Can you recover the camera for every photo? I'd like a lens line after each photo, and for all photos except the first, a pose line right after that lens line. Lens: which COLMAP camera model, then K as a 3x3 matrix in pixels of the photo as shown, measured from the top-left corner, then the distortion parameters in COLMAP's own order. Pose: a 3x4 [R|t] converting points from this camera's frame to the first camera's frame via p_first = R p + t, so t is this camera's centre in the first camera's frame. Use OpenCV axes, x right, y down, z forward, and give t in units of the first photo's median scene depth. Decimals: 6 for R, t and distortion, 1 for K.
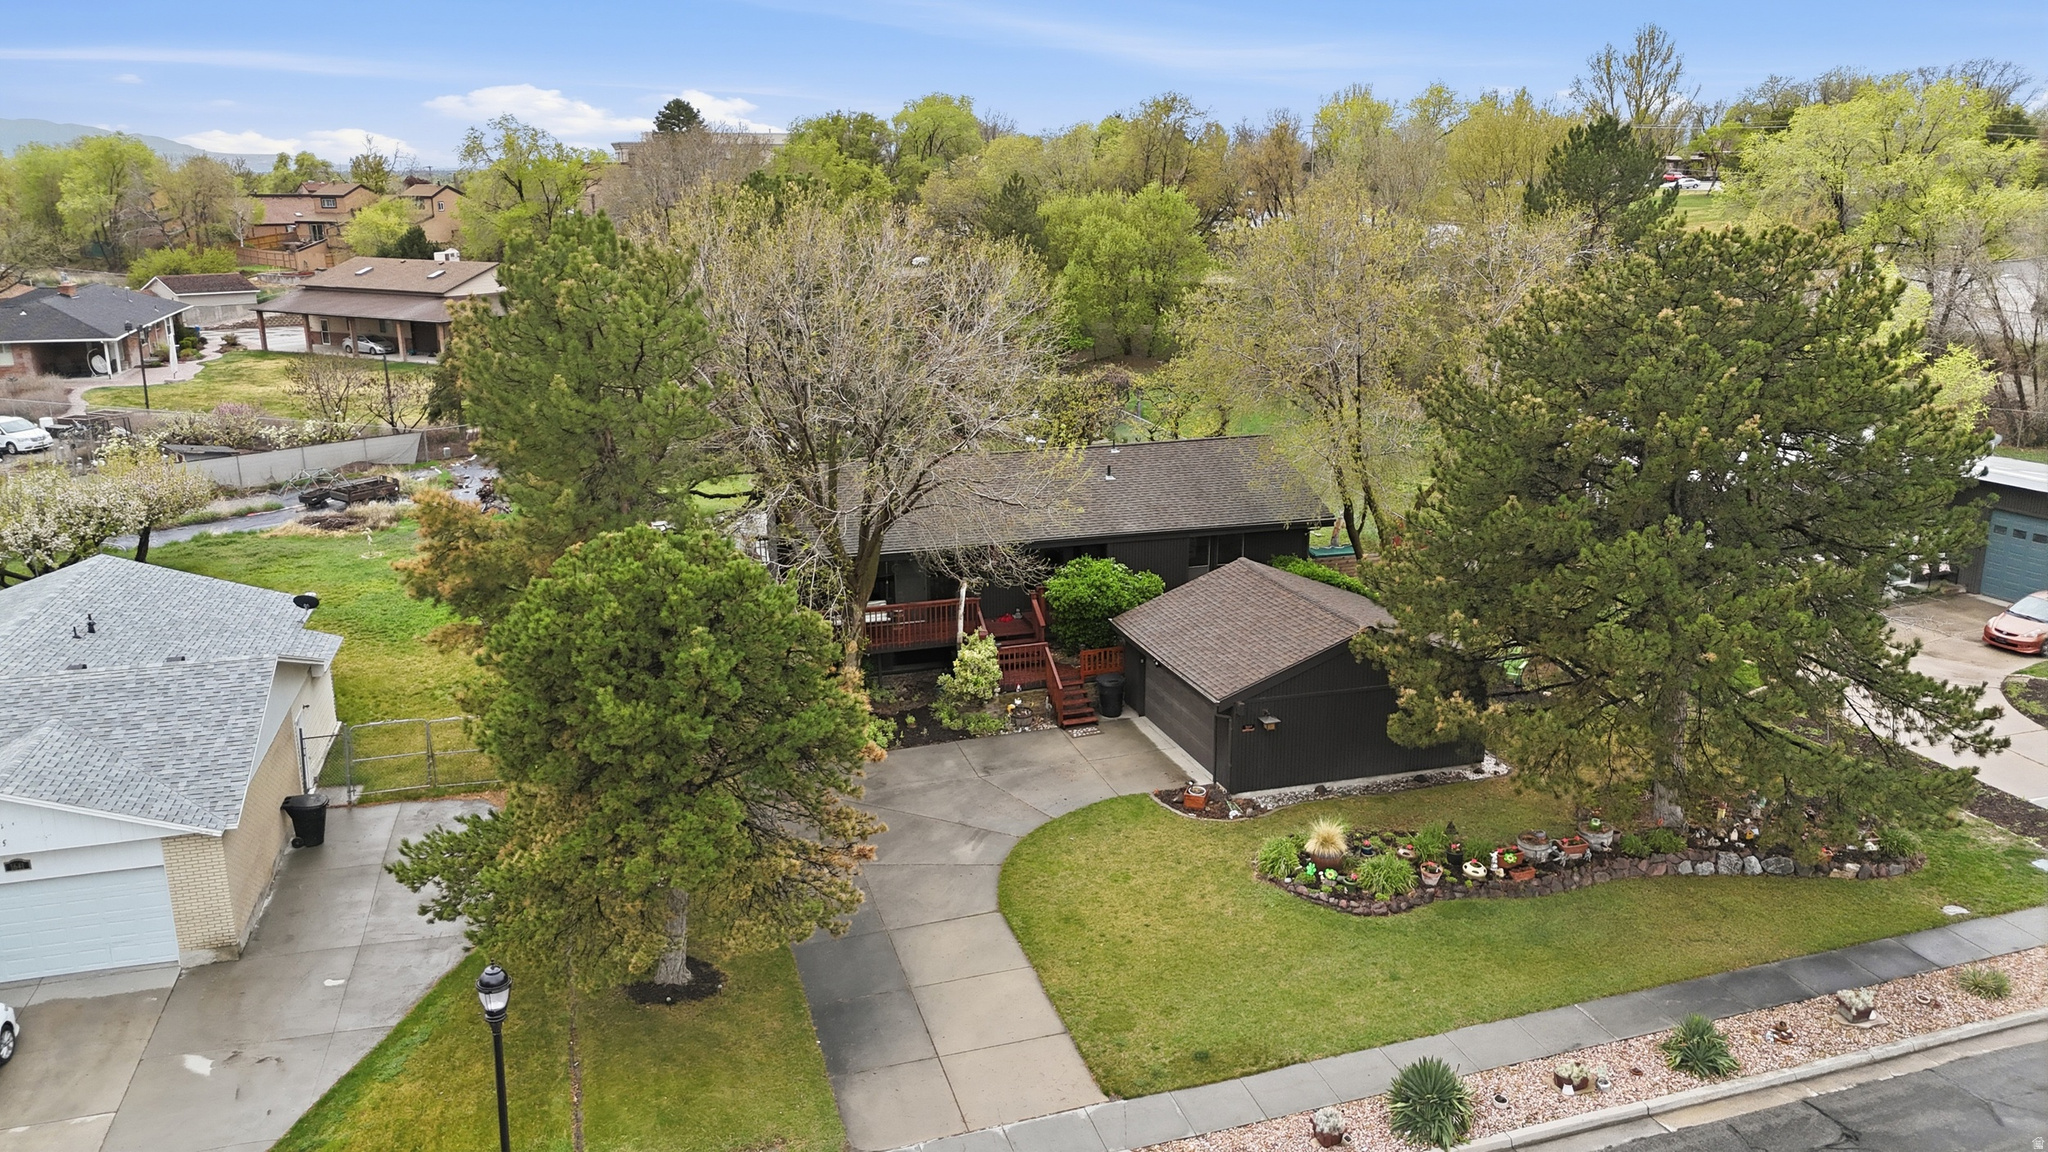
lens RADIAL K [[1500.7, 0, 1024.0], [0, 1500.7, 576.0], [0, 0, 1]] dist [0.106257, -0.129831]
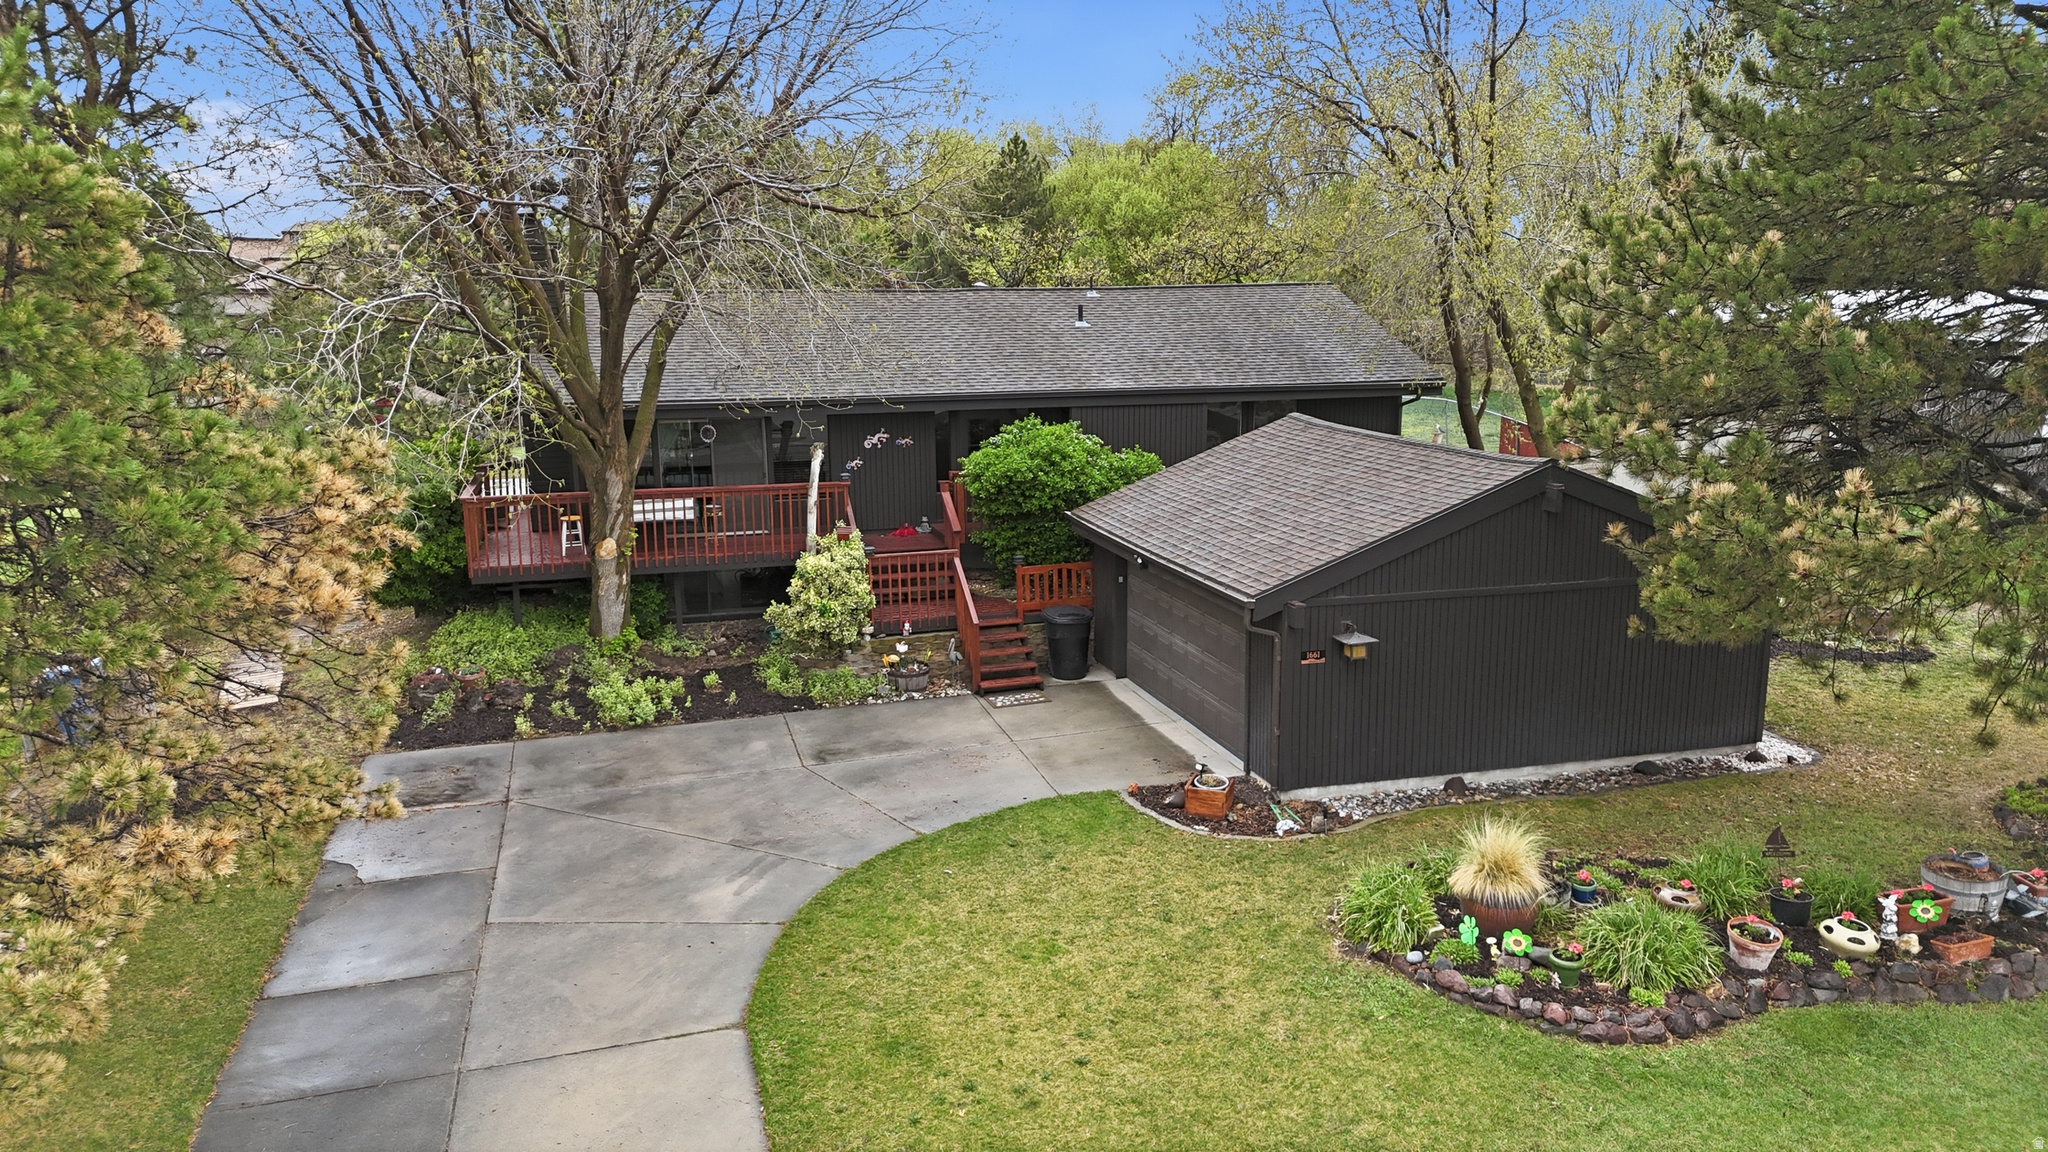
lens RADIAL K [[1497.9, 0, 1024.0], [0, 1497.9, 576.0], [0, 0, 1]] dist [0.065417, -0.042882]
pose [[0.999590, -0.000286, -0.028643, 0.067583], [-0.001643, 0.997732, -0.067297, 0.109241], [0.028597, 0.067316, 0.997322, 0.500549]]
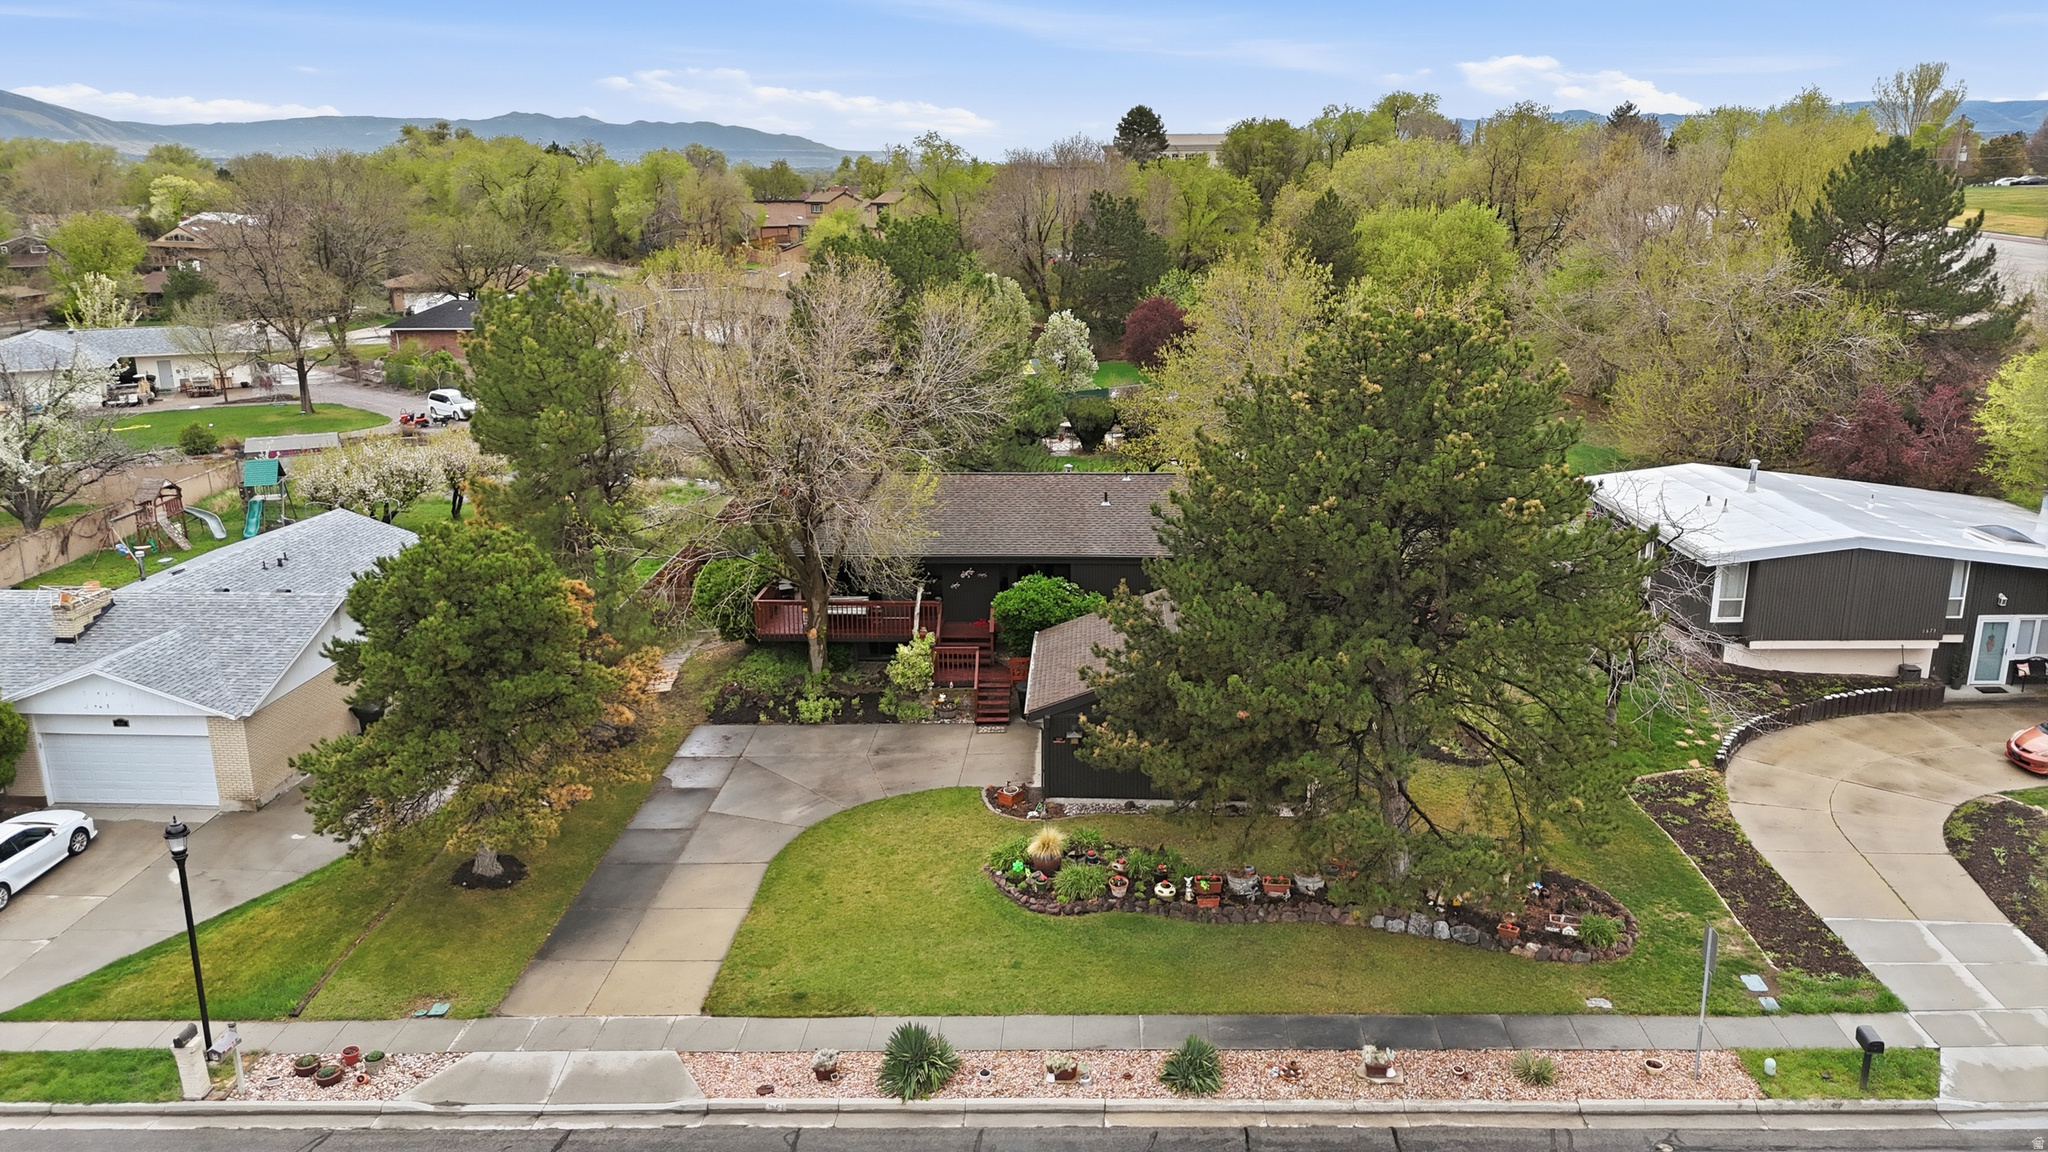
lens RADIAL K [[1500.7, 0, 1024.0], [0, 1500.7, 576.0], [0, 0, 1]] dist [0.106257, -0.129831]
pose [[0.935824, 0.087476, -0.341441, 0.499851], [-0.084758, 0.996138, 0.022903, -0.043880], [0.342126, 0.007507, 0.939624, -0.053692]]
